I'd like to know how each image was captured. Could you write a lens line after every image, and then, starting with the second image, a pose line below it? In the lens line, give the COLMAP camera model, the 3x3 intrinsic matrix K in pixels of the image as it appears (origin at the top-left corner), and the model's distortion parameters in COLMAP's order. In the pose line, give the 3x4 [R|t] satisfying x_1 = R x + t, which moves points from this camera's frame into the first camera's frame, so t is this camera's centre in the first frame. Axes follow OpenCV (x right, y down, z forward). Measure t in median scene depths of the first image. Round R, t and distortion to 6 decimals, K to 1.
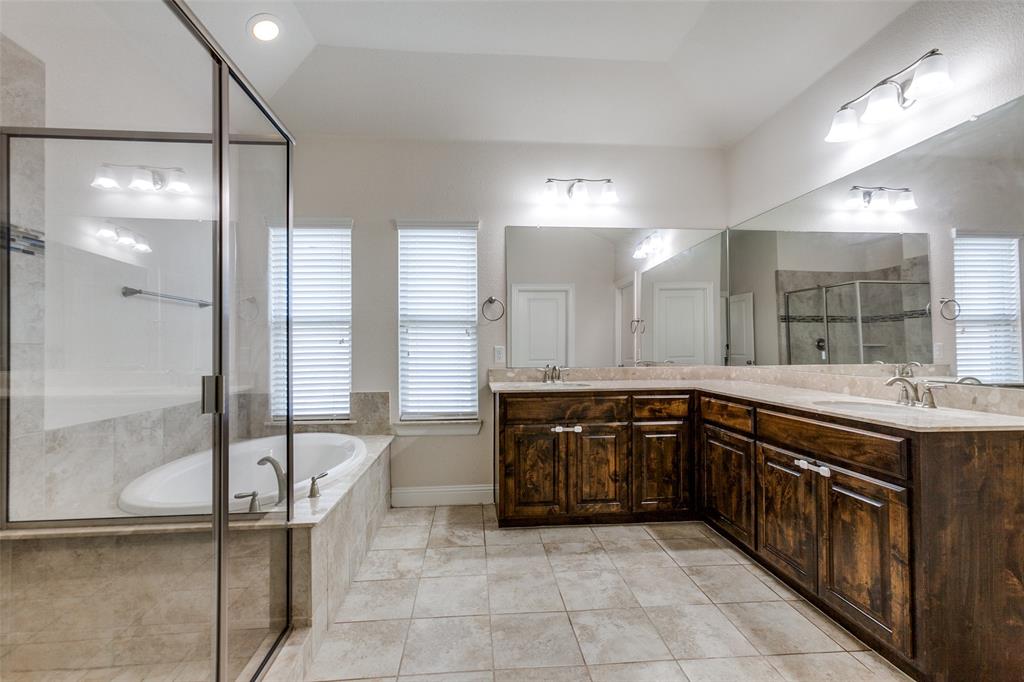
lens RADIAL K [[451.8, 0, 508.3], [0, 451.8, 343.6], [0, 0, 1]] dist [-0.008055, 0.008346]
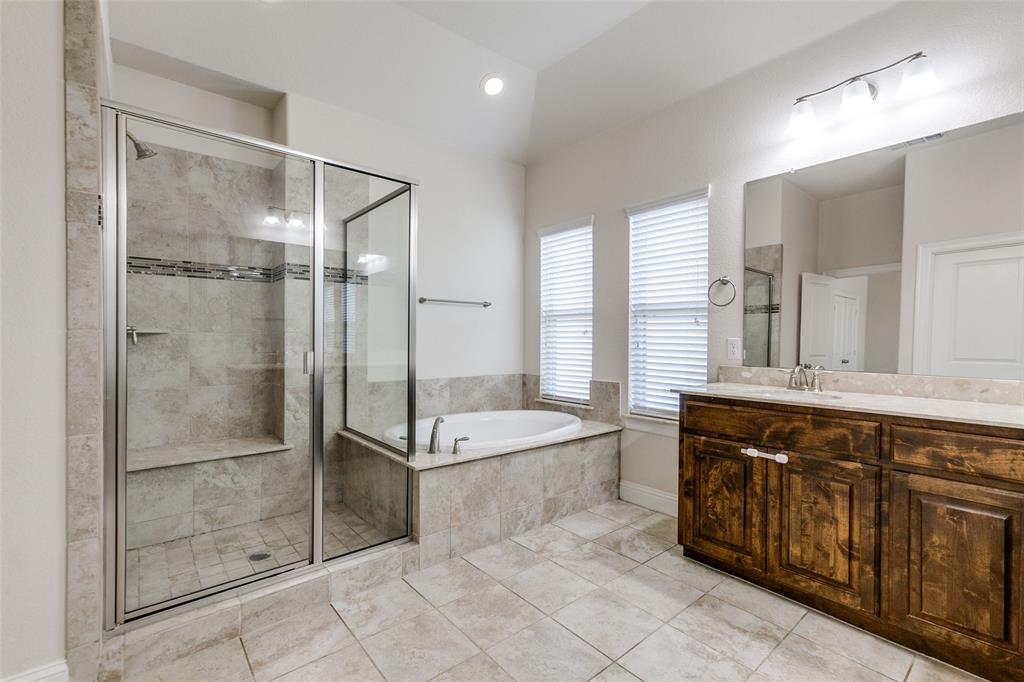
lens RADIAL K [[451.8, 0, 510.3], [0, 451.8, 344.2], [0, 0, 1]] dist [-0.008055, 0.008346]
pose [[0.573992, 0.019224, -0.818635, 0.472670], [-0.003501, 0.999773, 0.021023, 0.002165], [0.818853, -0.009201, 0.573929, 0.267344]]
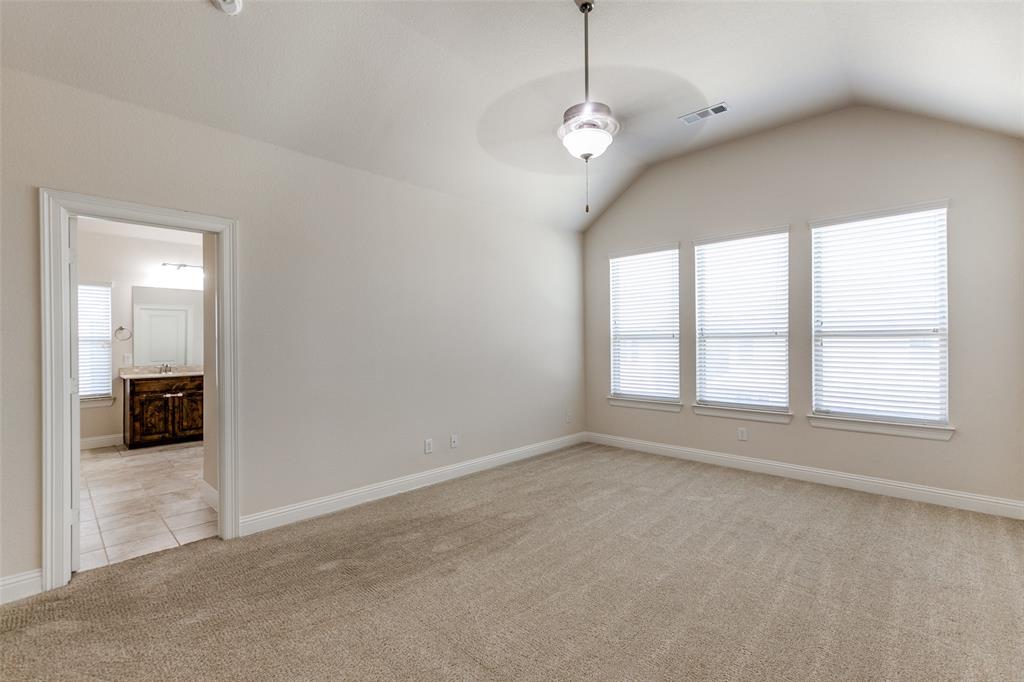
lens RADIAL K [[451.8, 0, 512.7], [0, 451.8, 343.8], [0, 0, 1]] dist [-0.008055, 0.008346]
pose [[0.751710, 0.001087, 0.659493, -0.061000], [-0.004151, 0.999987, 0.003084, -0.055101], [-0.659481, -0.005055, 0.751704, -1.527907]]
